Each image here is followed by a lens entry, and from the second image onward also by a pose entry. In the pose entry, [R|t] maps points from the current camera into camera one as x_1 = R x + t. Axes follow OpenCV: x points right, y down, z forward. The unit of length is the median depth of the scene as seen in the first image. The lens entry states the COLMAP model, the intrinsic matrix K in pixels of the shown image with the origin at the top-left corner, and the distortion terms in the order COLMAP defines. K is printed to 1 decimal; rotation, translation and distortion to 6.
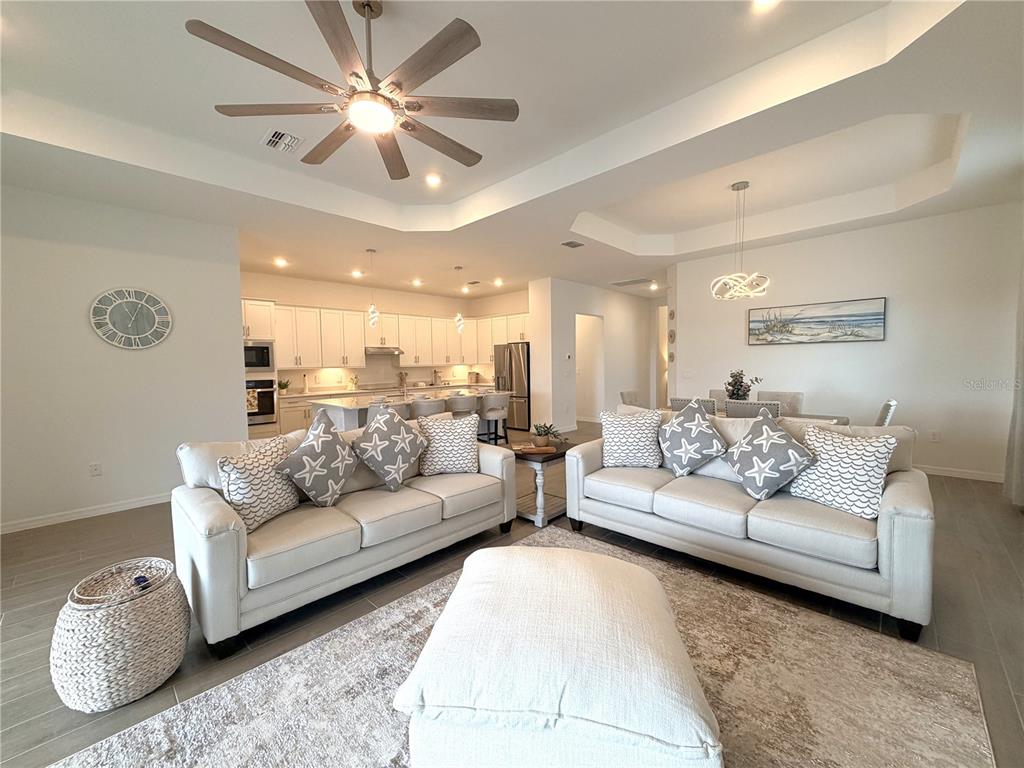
lens RADIAL K [[407.0, 0, 508.1], [0, 407.0, 382.4], [0, 0, 1]] dist [-0.000616, -0.000119]
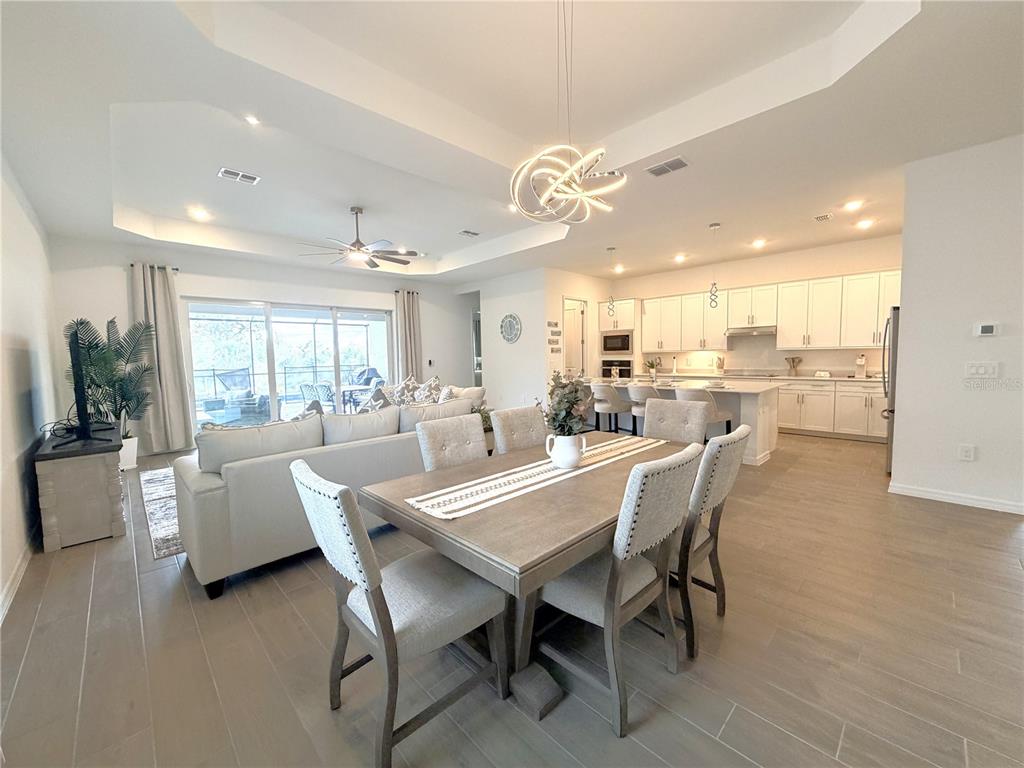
lens RADIAL K [[407.0, 0, 508.1], [0, 407.0, 382.4], [0, 0, 1]] dist [-0.000616, -0.000119]
pose [[-0.032964, 0.084919, -0.995842, 0.649744], [-0.029805, 0.995857, 0.085907, -0.032492], [0.999012, 0.032513, -0.030297, 0.590669]]
